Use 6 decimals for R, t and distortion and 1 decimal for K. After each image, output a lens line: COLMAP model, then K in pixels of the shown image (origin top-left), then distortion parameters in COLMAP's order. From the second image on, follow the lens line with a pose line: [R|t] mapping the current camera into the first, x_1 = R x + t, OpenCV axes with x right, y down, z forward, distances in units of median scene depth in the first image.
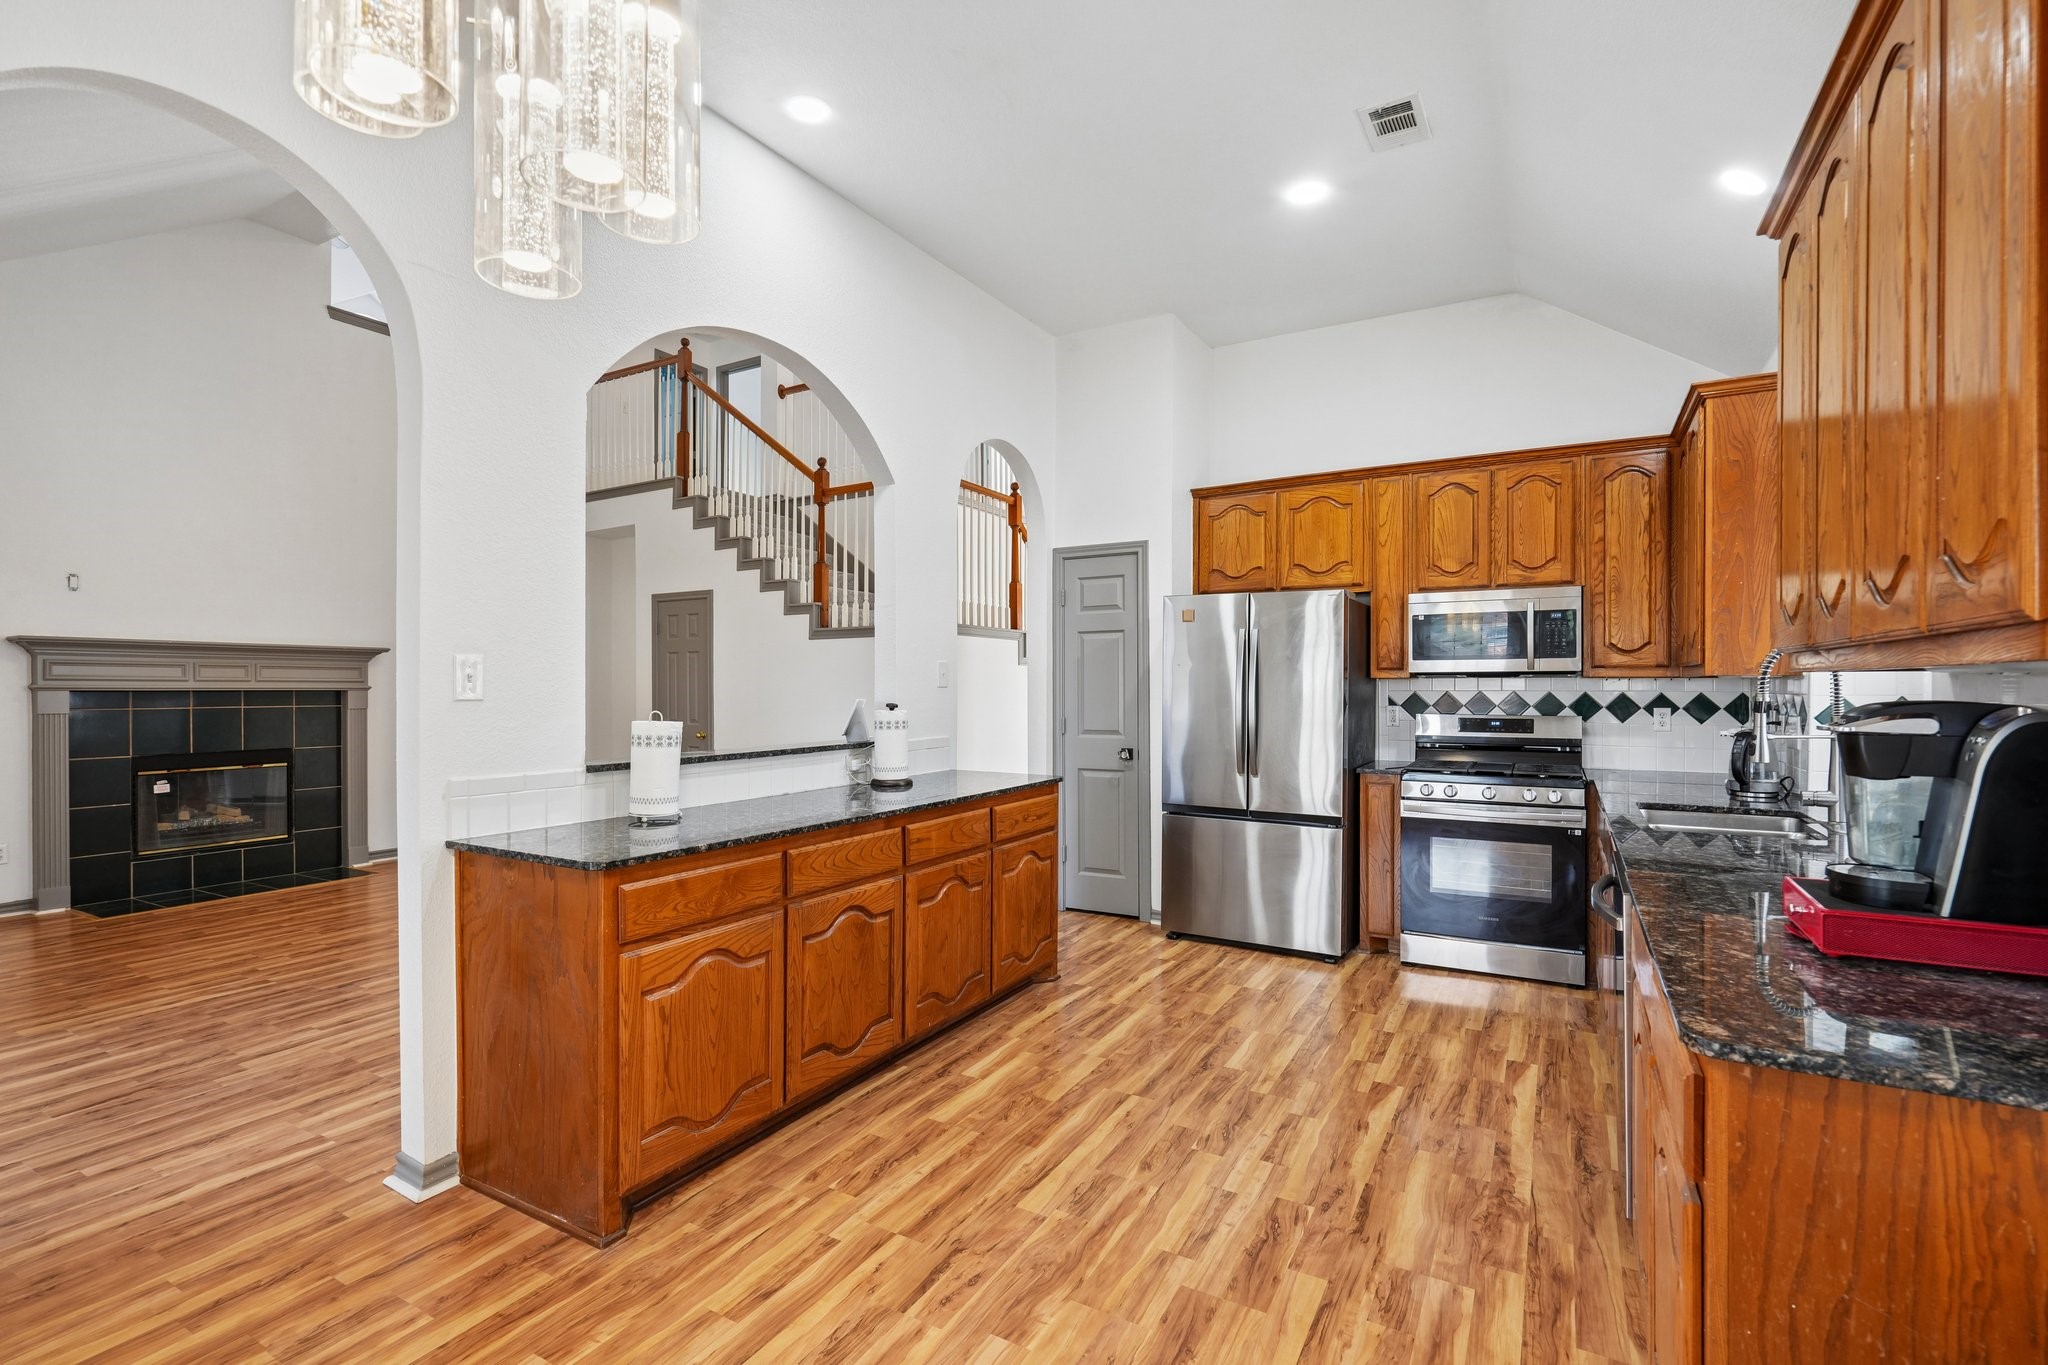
lens RADIAL K [[931.4, 0, 1028.7], [0, 931.4, 690.8], [0, 0, 1]] dist [-0.002643, 0.001438]
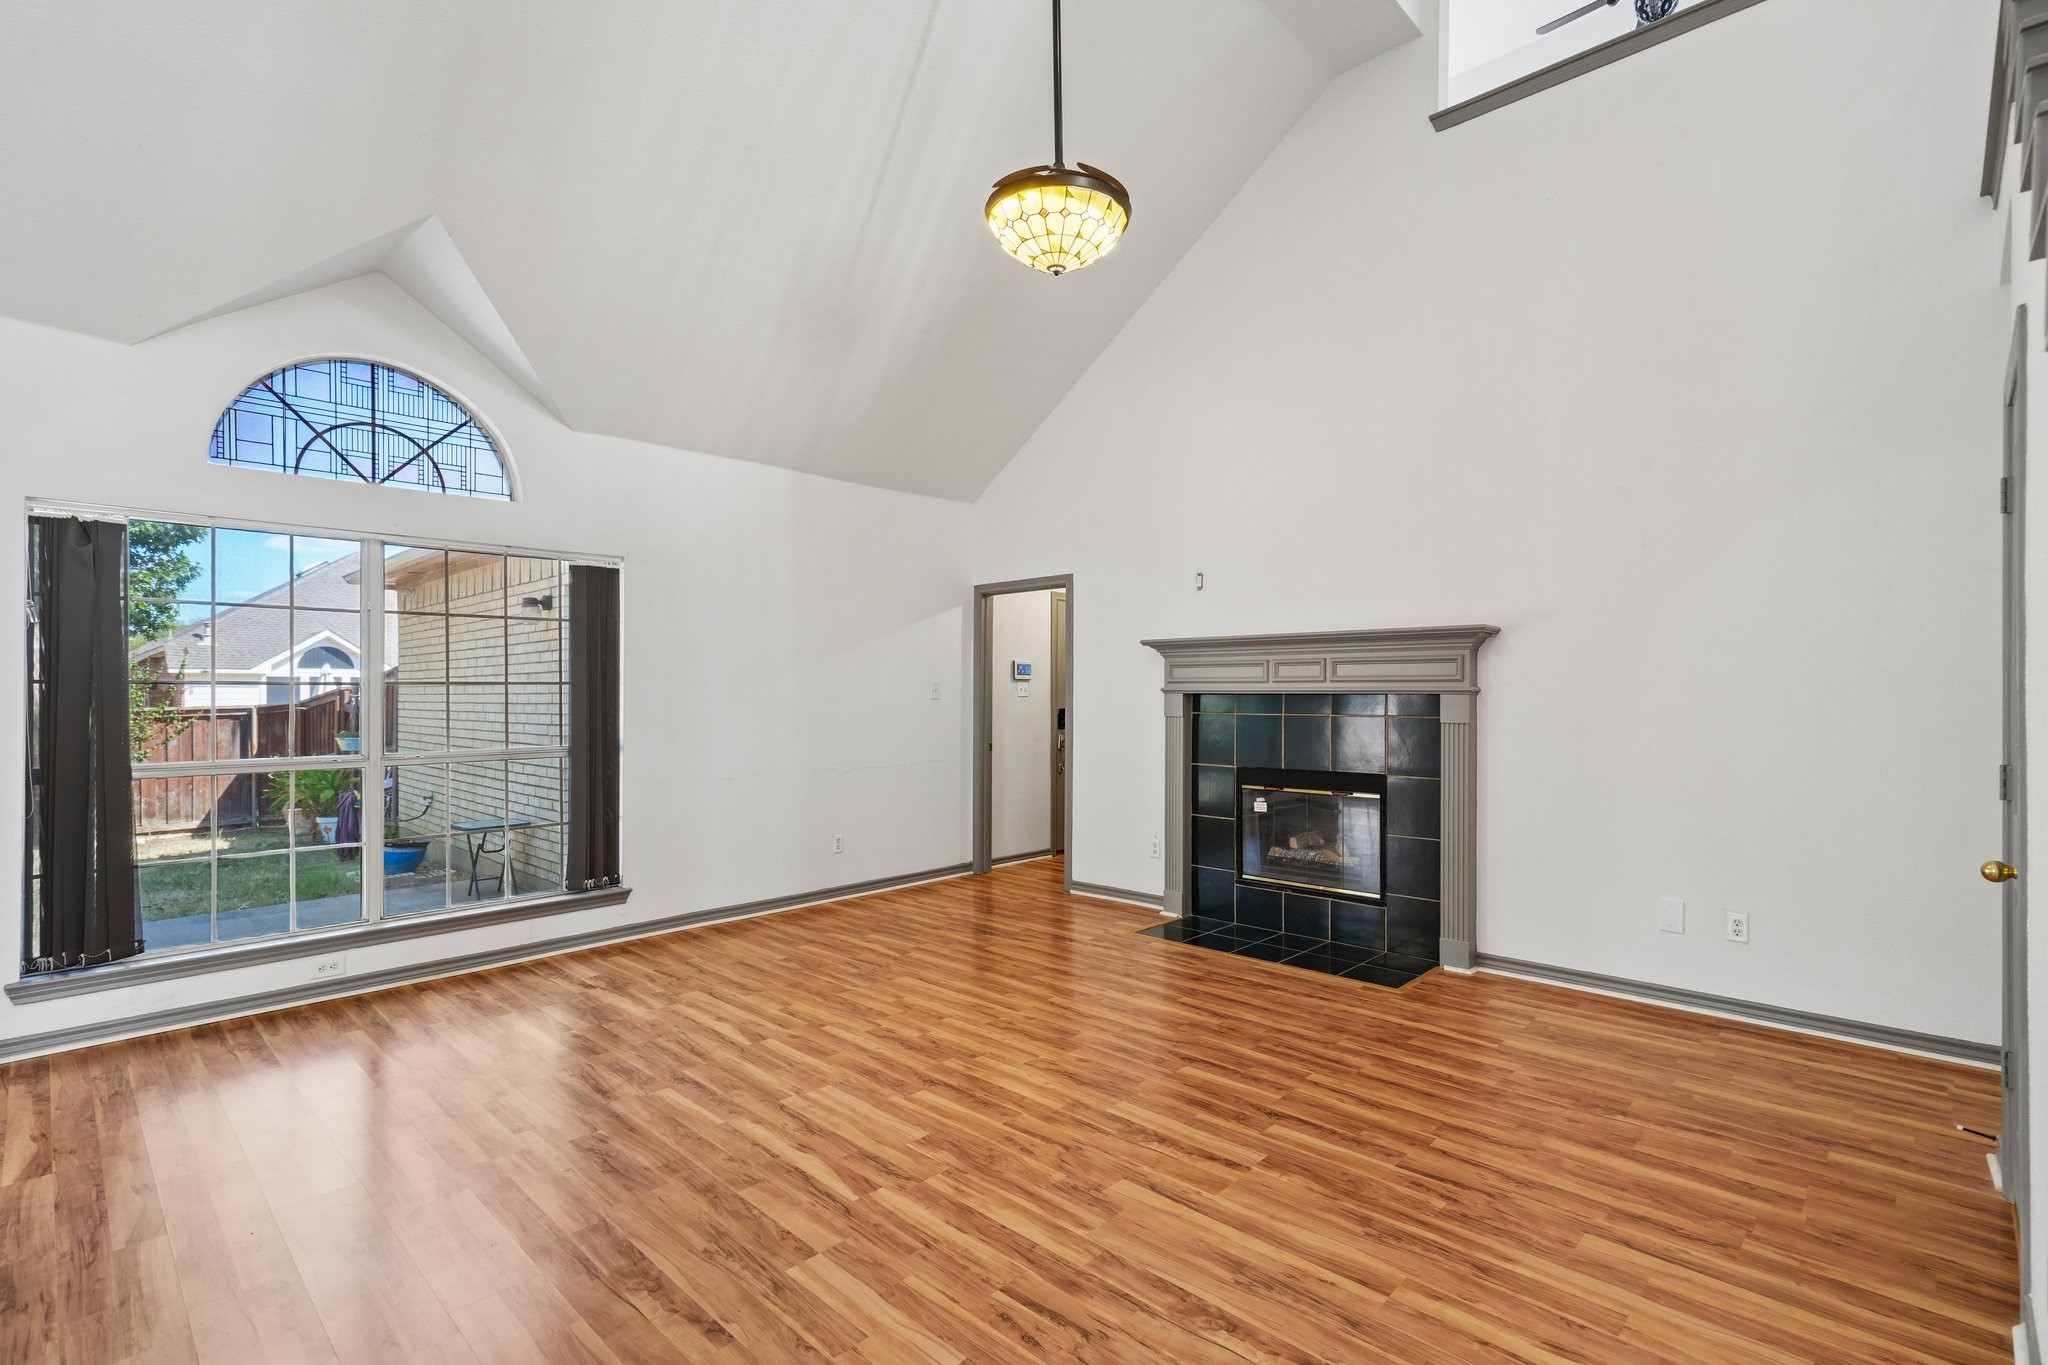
lens RADIAL K [[941.9, 0, 1029.8], [0, 941.9, 697.0], [0, 0, 1]] dist [-0.003303, 0.000269]
pose [[-0.235977, 0.009763, -0.971710, -0.040511], [0.001177, 0.999952, 0.009761, -0.007160], [0.971758, 0.001159, -0.235977, 1.259806]]
